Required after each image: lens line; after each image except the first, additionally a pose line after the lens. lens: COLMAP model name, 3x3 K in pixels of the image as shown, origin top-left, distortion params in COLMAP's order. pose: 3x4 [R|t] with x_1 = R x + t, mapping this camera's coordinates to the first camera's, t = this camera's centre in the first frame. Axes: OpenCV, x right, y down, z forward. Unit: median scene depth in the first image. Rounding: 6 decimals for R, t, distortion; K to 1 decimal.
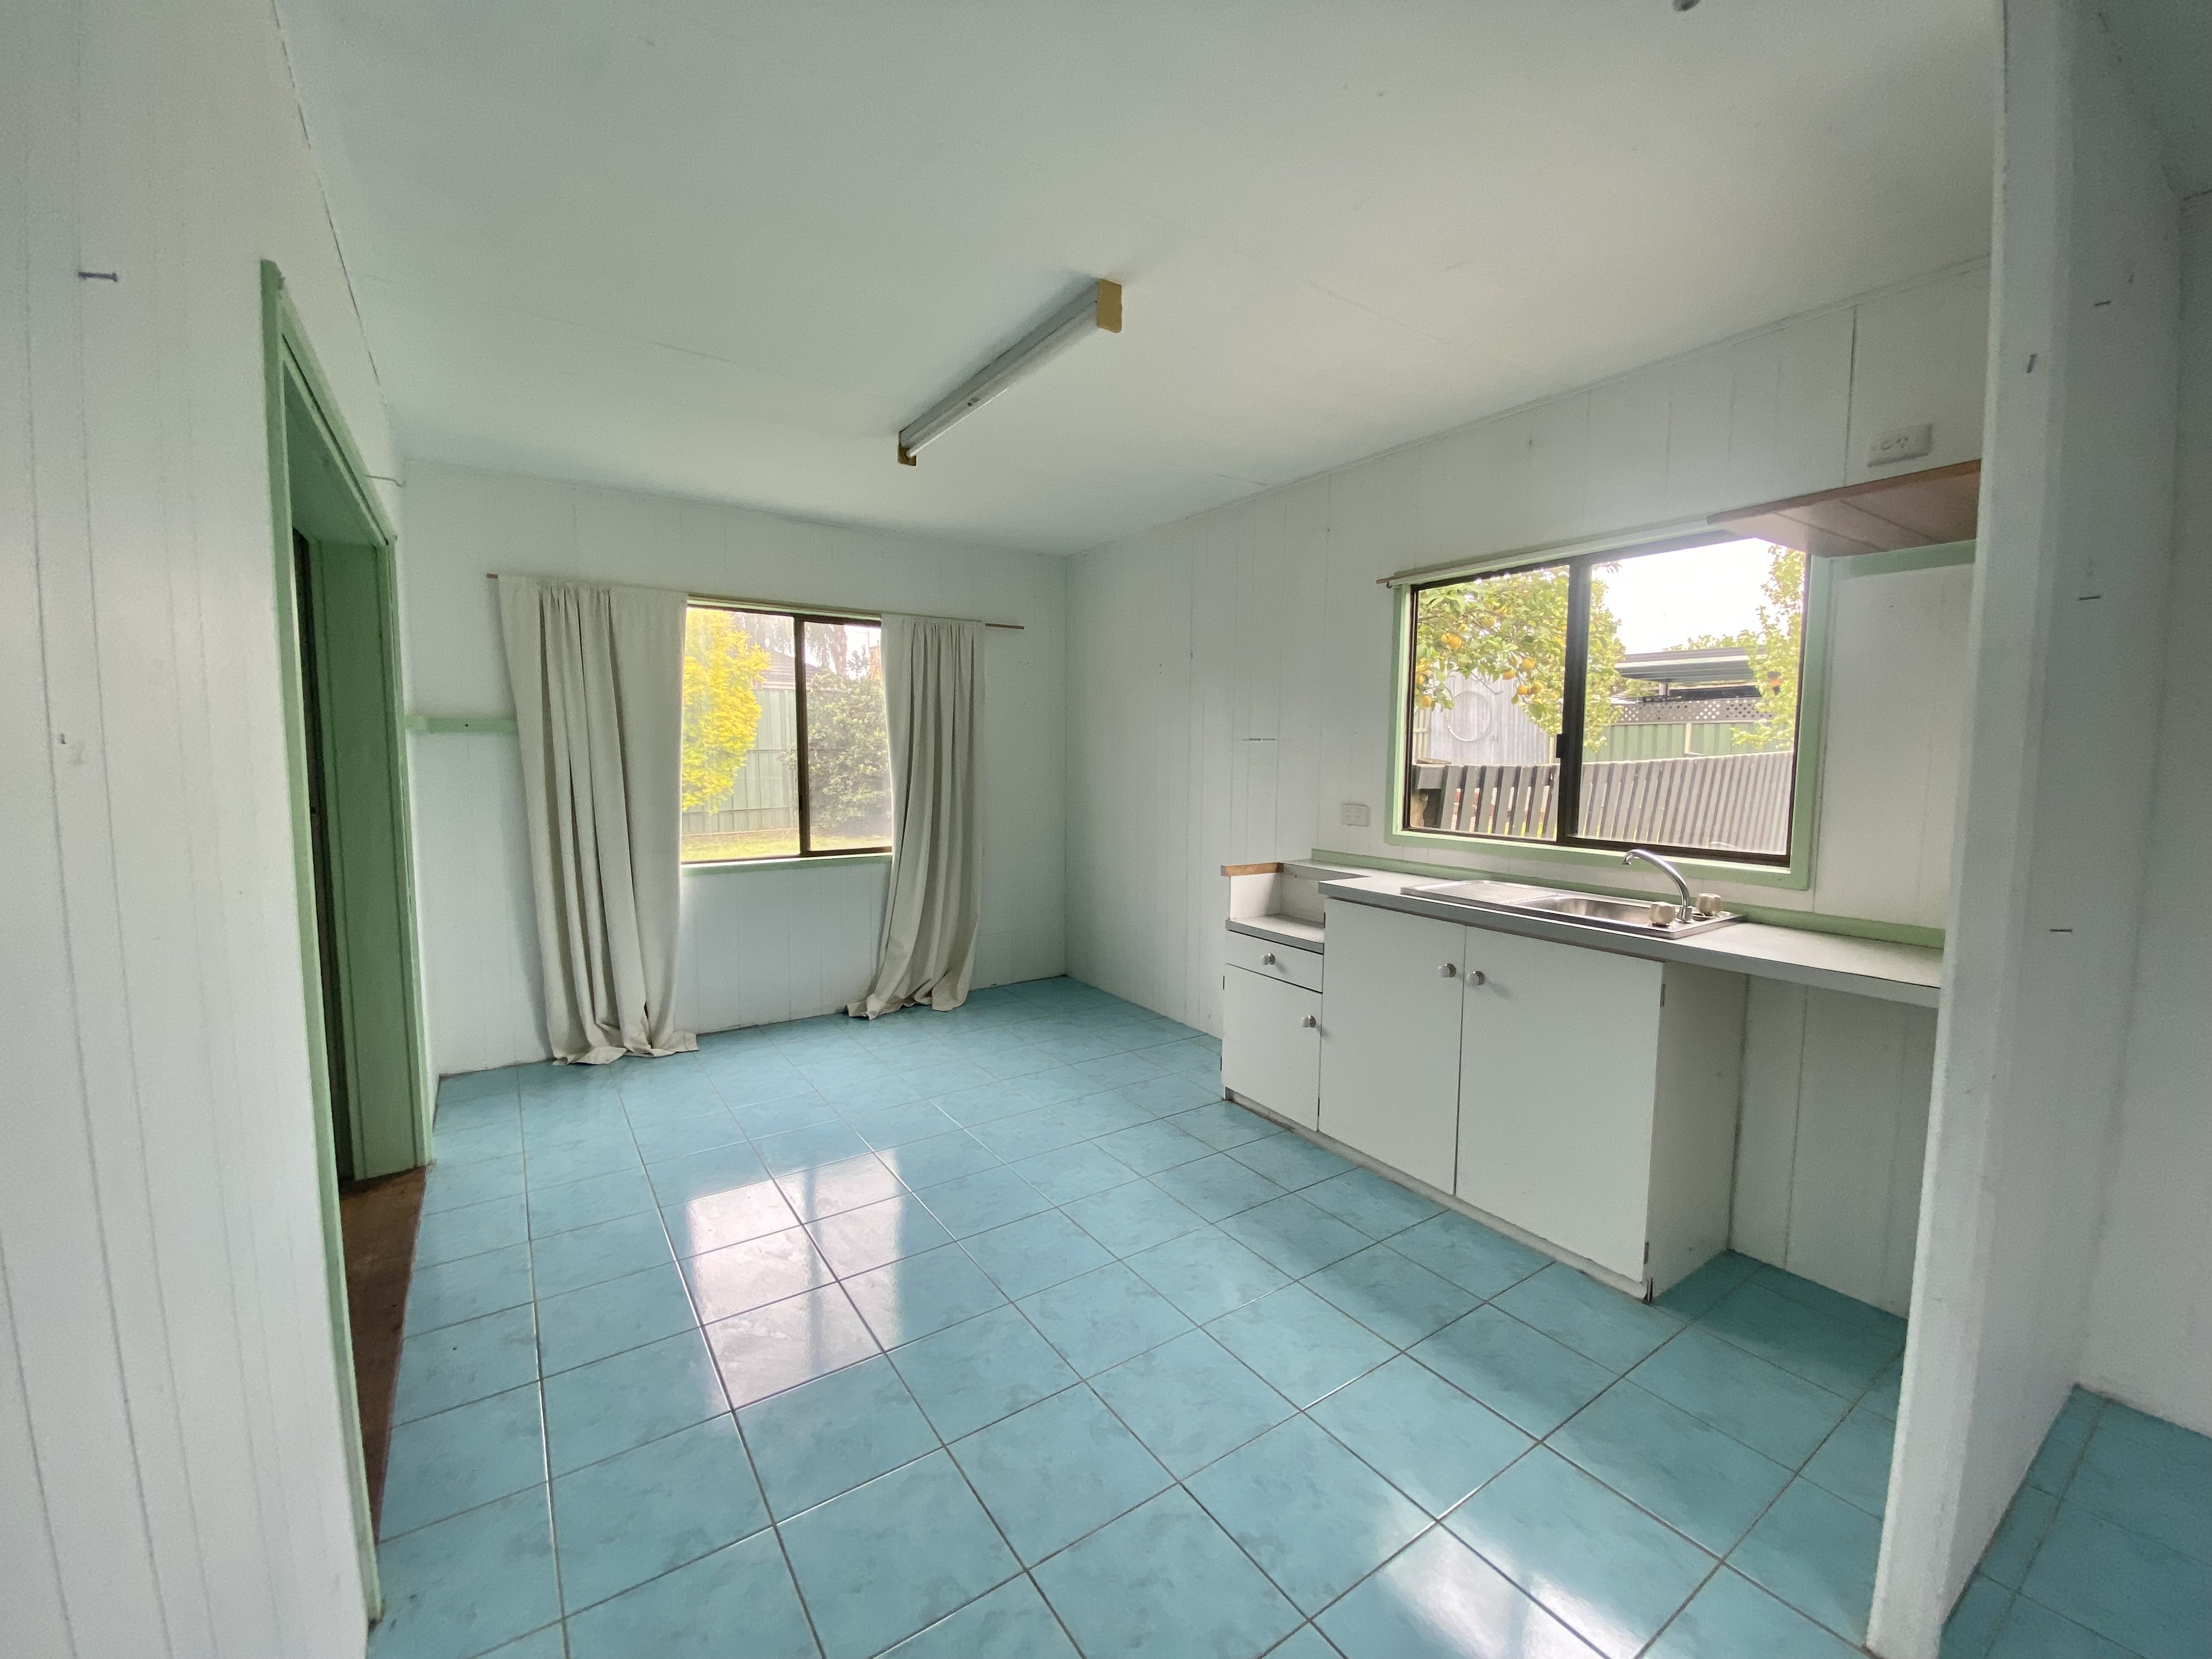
lens RADIAL K [[899.6, 0, 1097.5], [0, 899.6, 828.7], [0, 0, 1]] dist [0.056420, -0.034571]
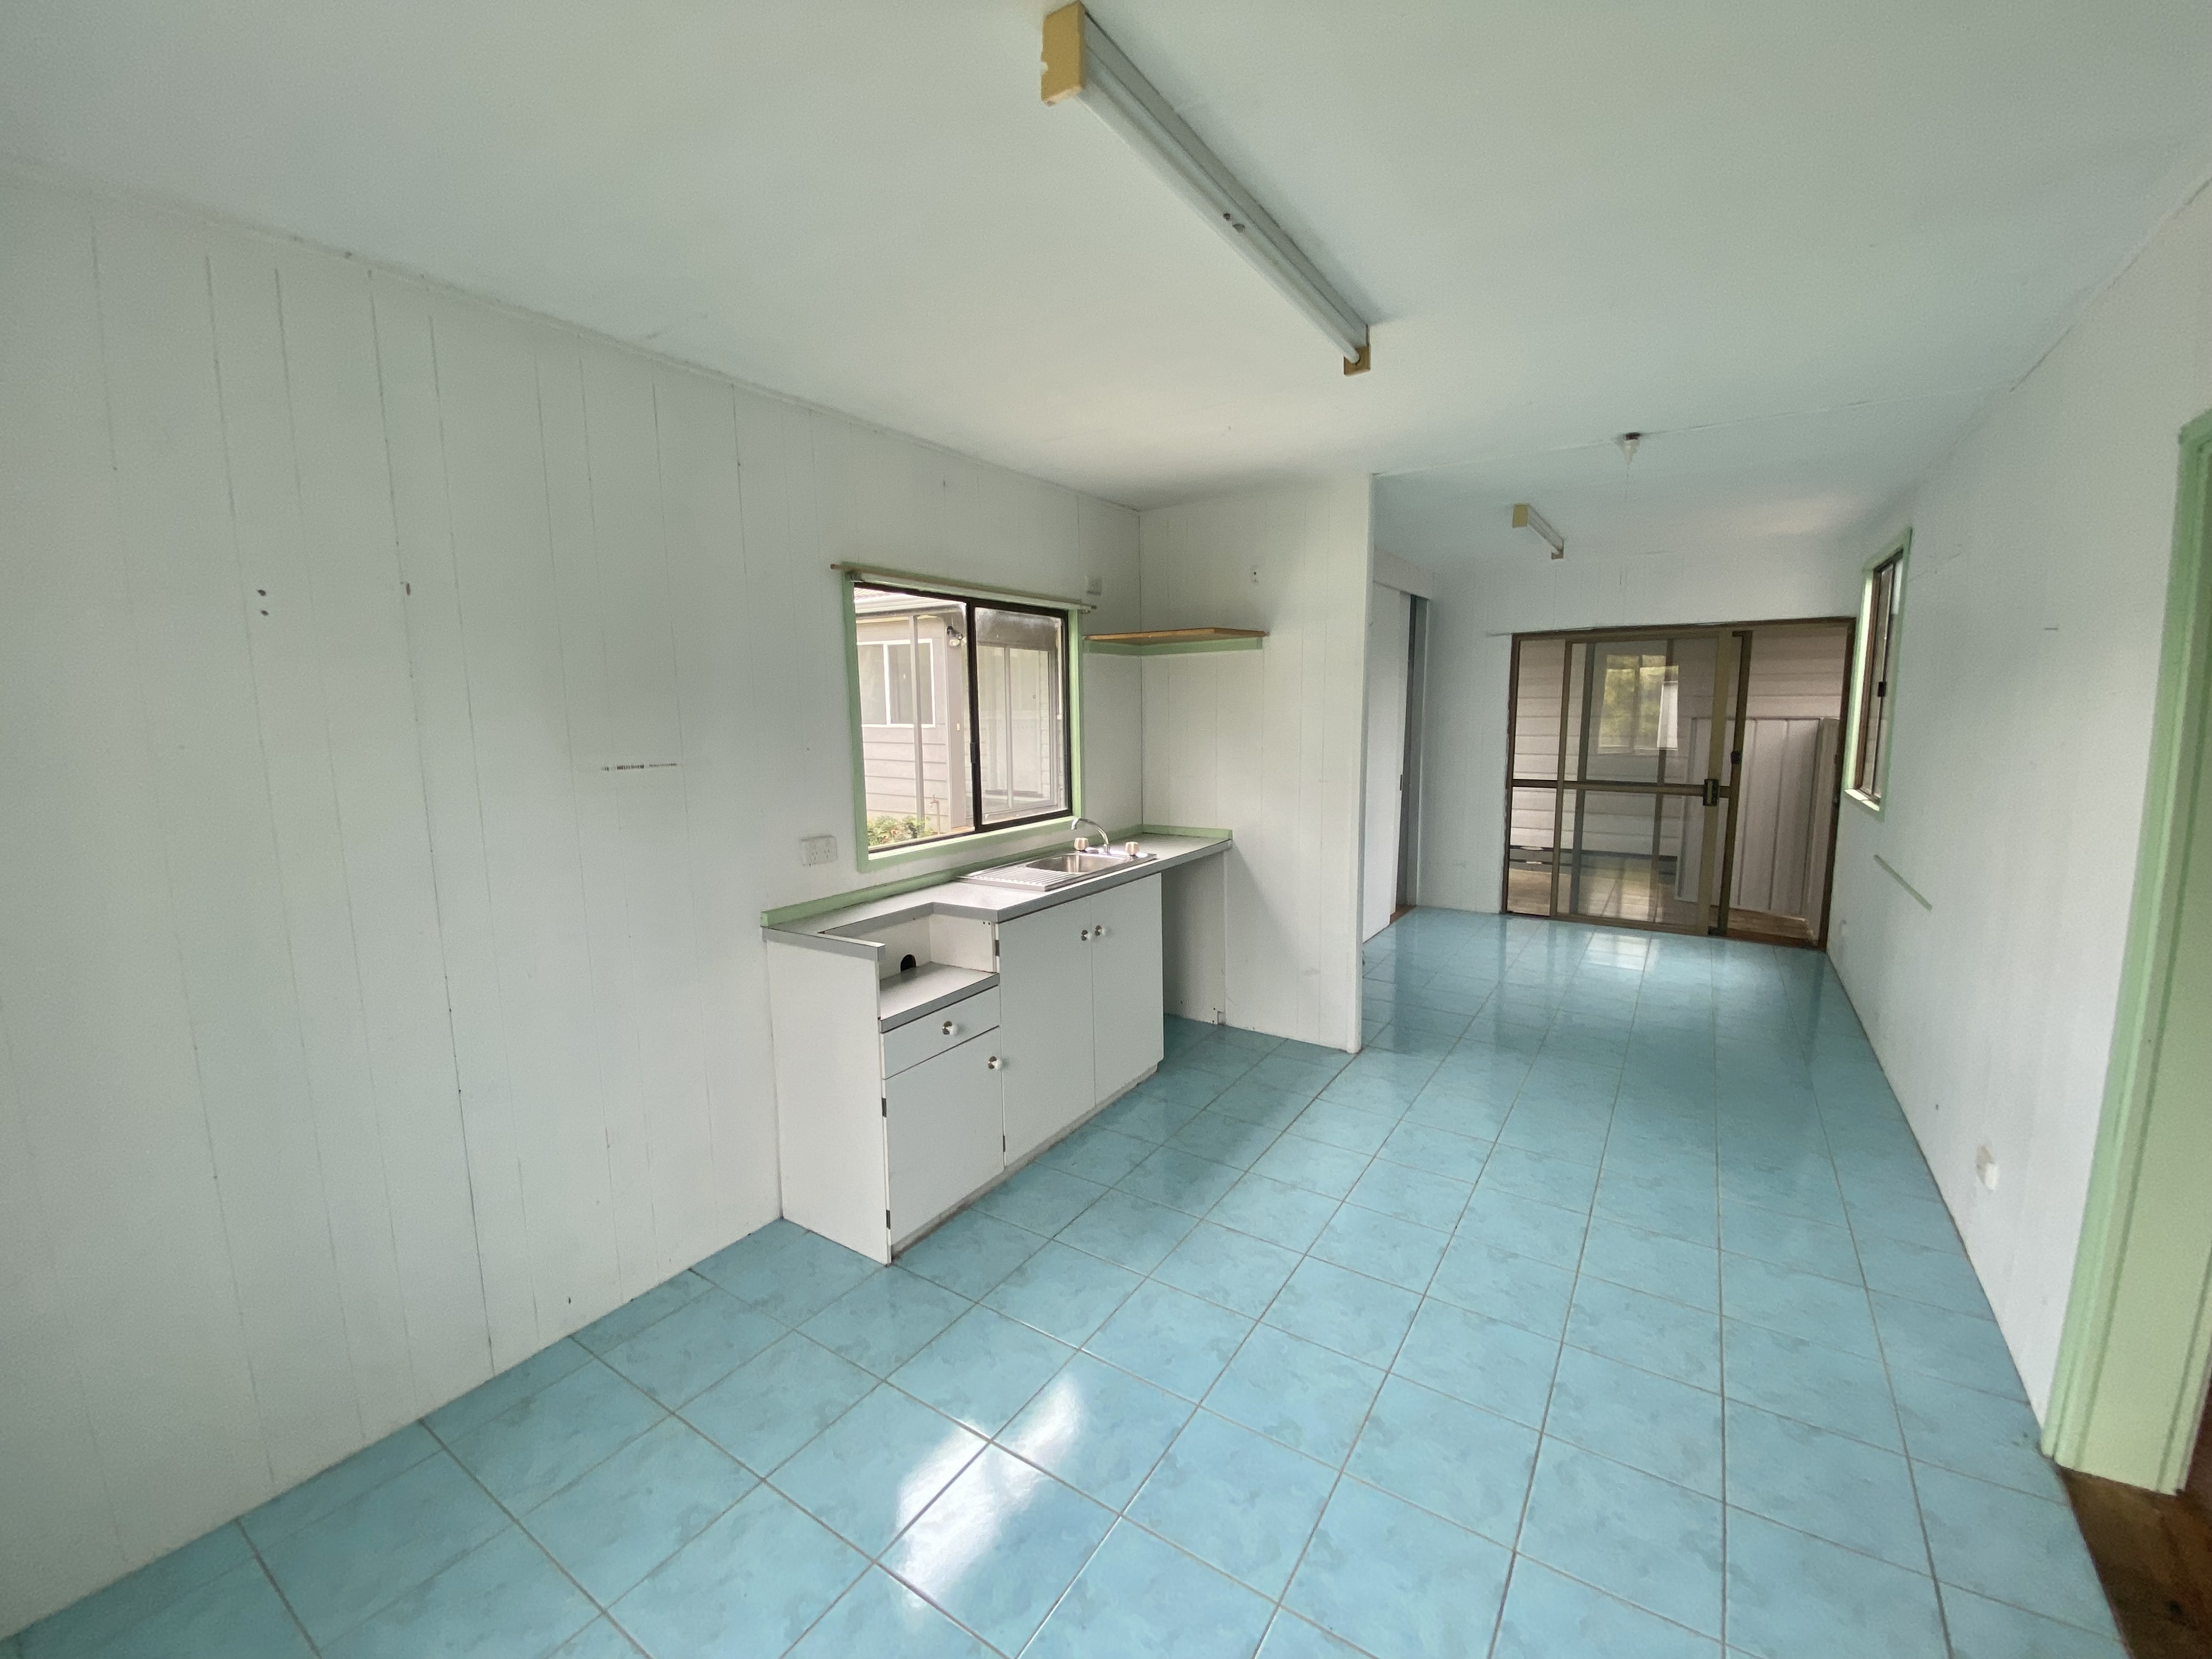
lens RADIAL K [[901.2, 0, 1106.0], [0, 901.2, 829.5], [0, 0, 1]] dist [0.001074, 0.000028]
pose [[-0.392477, -0.118961, 0.912036, -0.677475], [0.098865, 0.980399, 0.170422, -0.180216], [-0.914433, 0.157055, -0.373023, 1.326837]]
